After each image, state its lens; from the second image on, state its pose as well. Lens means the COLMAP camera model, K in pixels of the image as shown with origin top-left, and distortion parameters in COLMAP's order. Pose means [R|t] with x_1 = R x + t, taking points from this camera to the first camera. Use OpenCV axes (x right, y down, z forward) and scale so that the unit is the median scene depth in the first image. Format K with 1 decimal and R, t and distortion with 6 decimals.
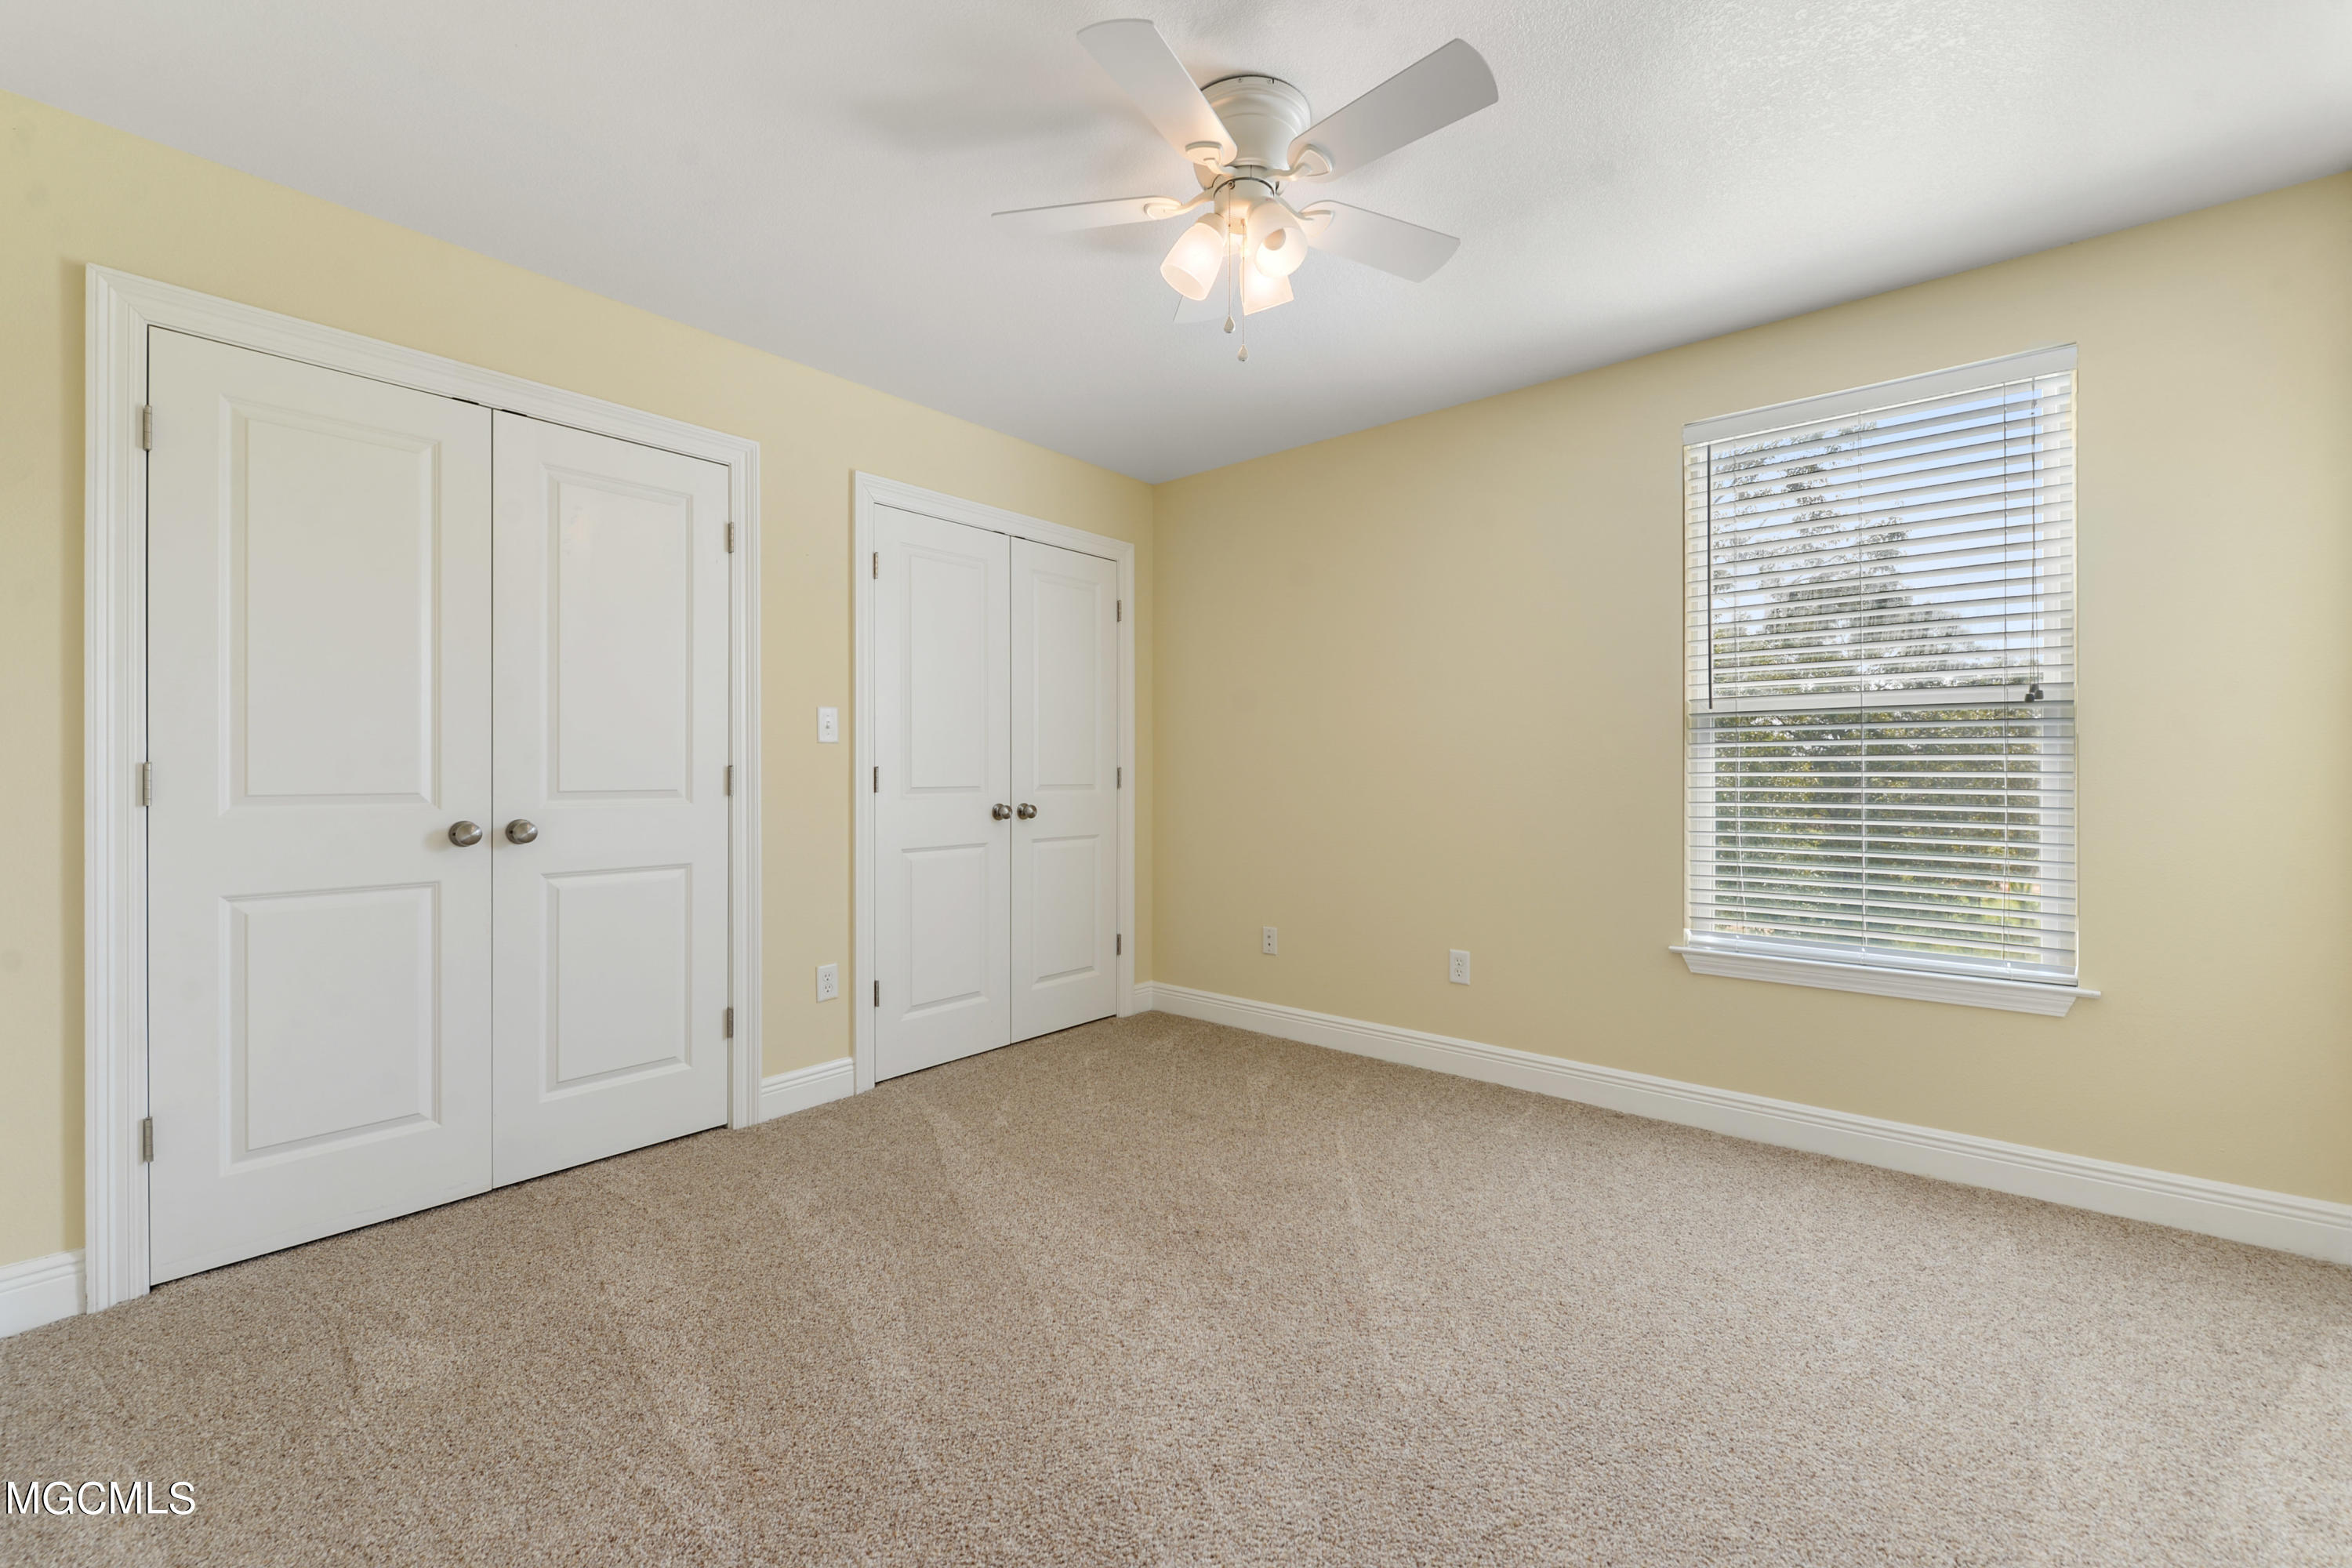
lens RADIAL K [[943.2, 0, 1179.7], [0, 943.2, 778.0], [0, 0, 1]] dist [-0.001683, -0.000836]
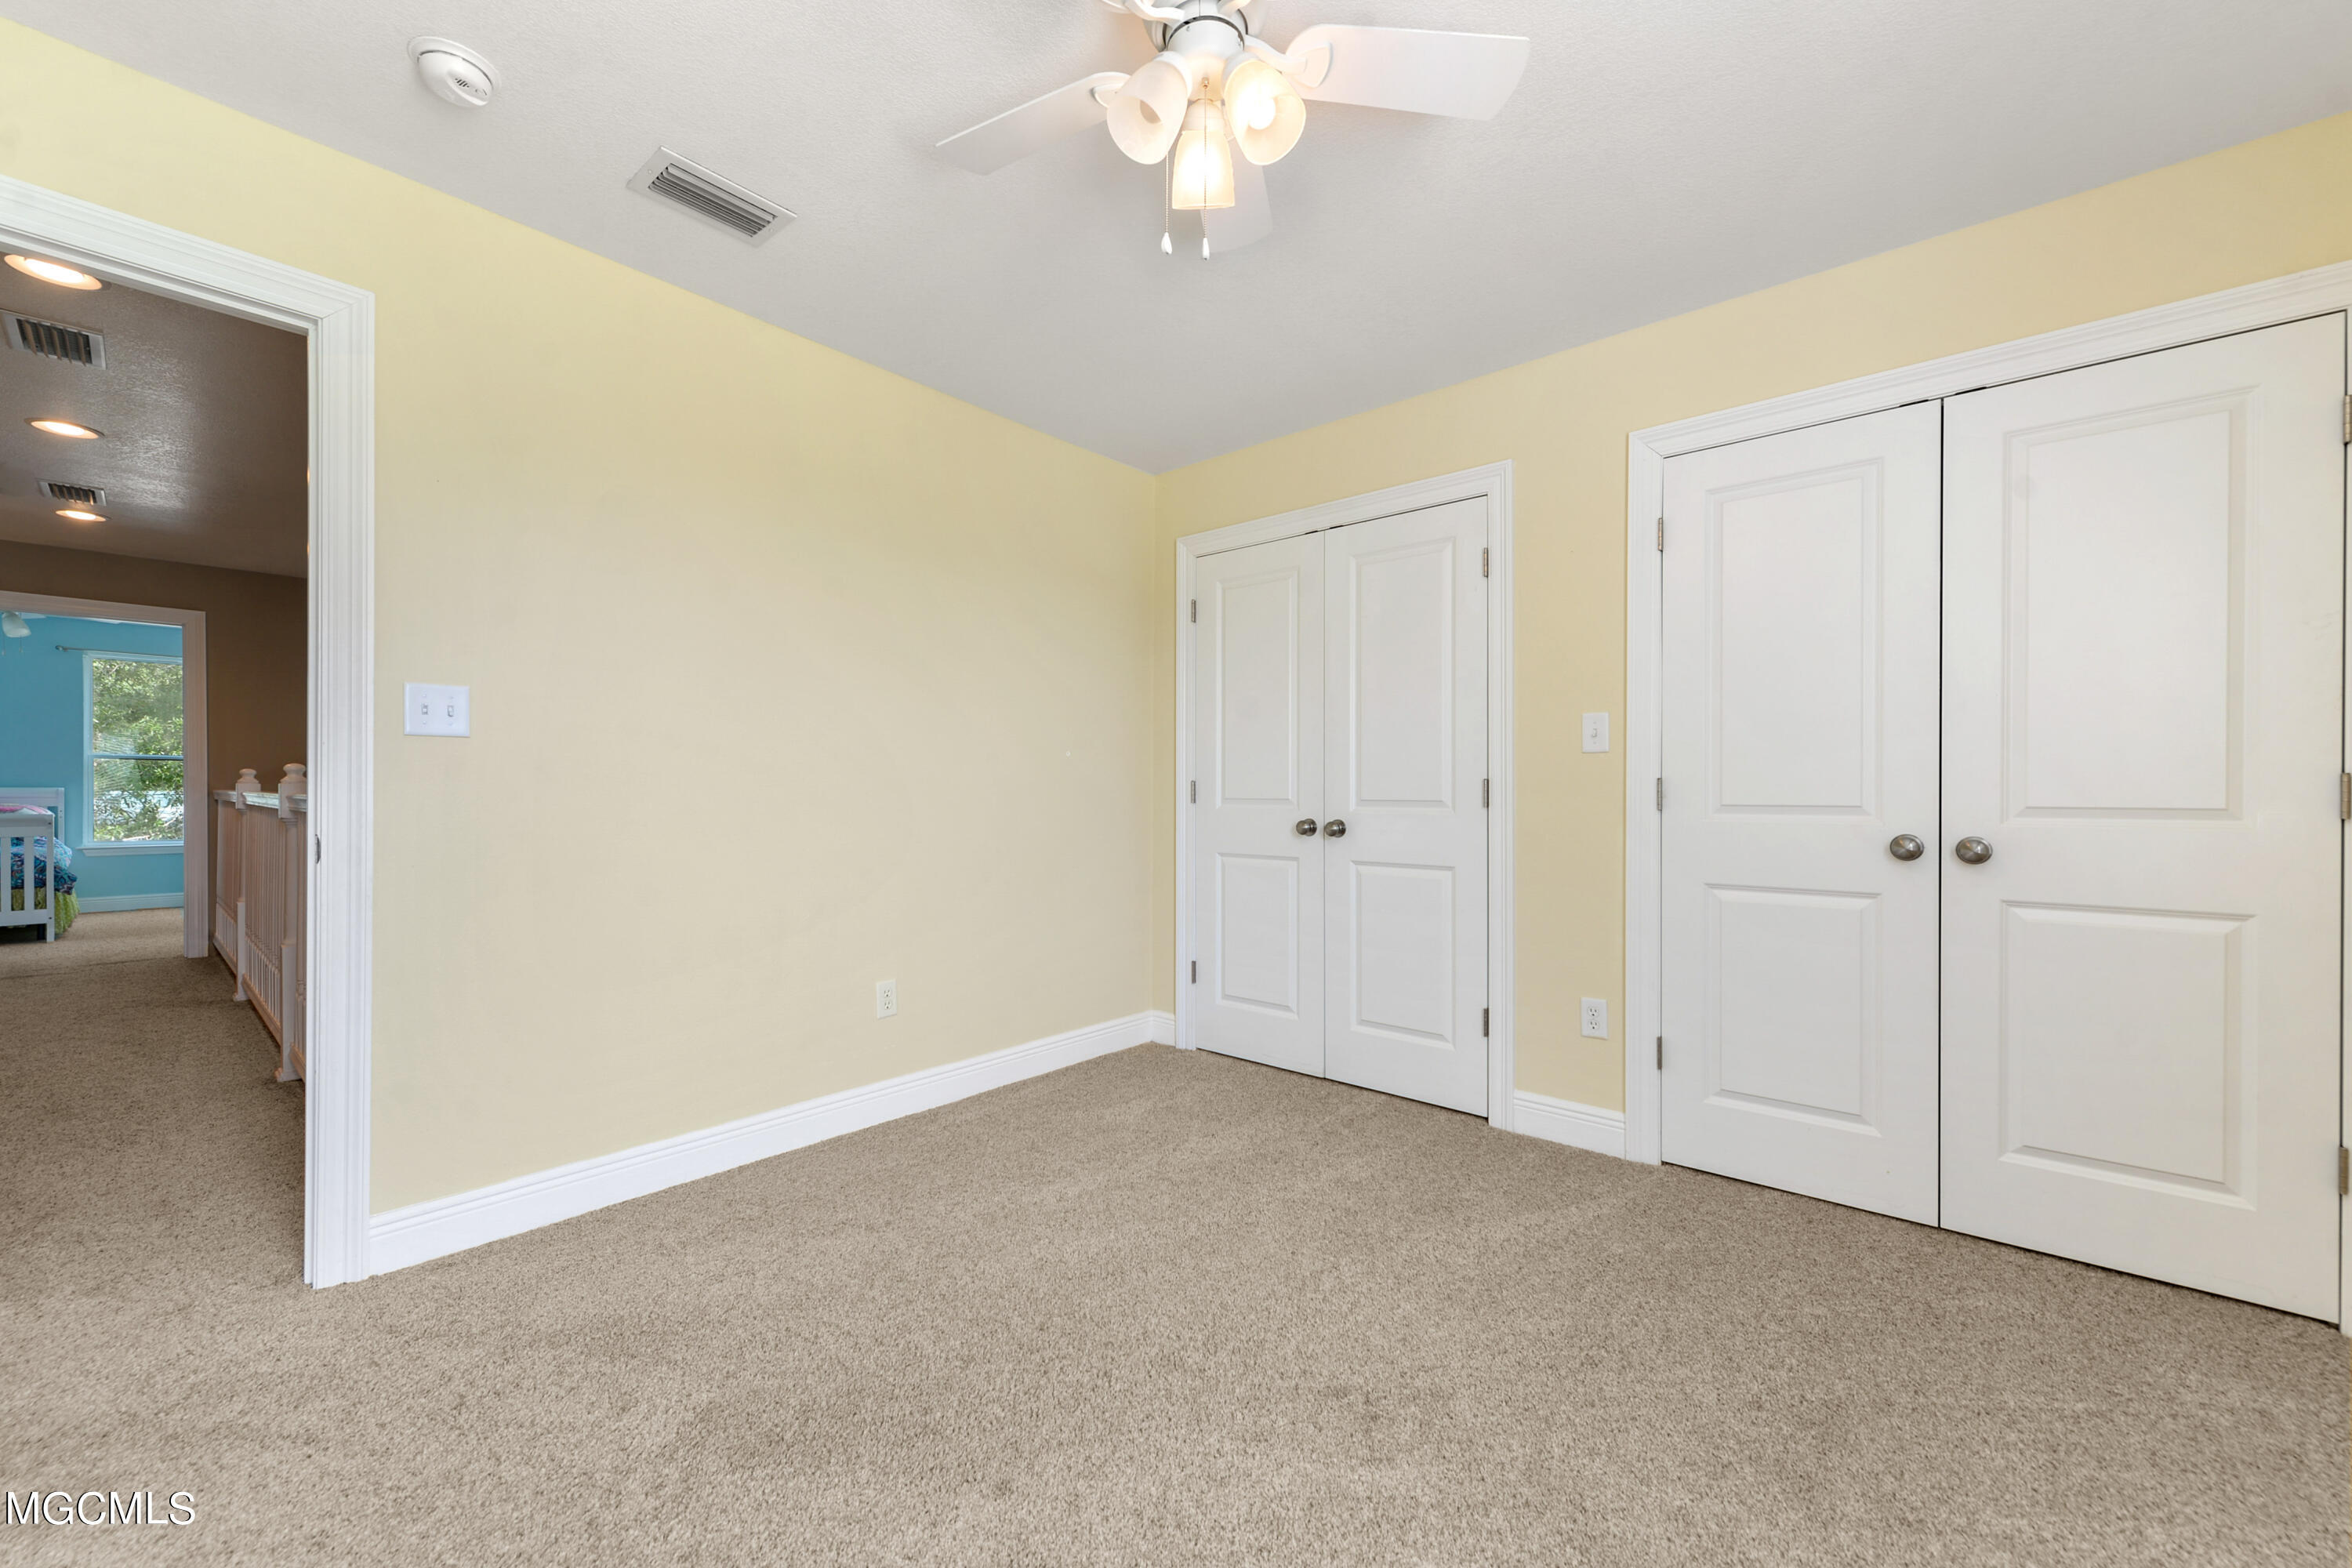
lens RADIAL K [[938.3, 0, 1182.0], [0, 938.3, 793.4], [0, 0, 1]] dist [-0.002765, 0.000154]
pose [[-0.029268, 0.007435, -0.999544, 0.655591], [-0.004776, 0.999960, 0.007578, -0.003997], [0.999560, 0.004996, -0.029231, 0.774893]]
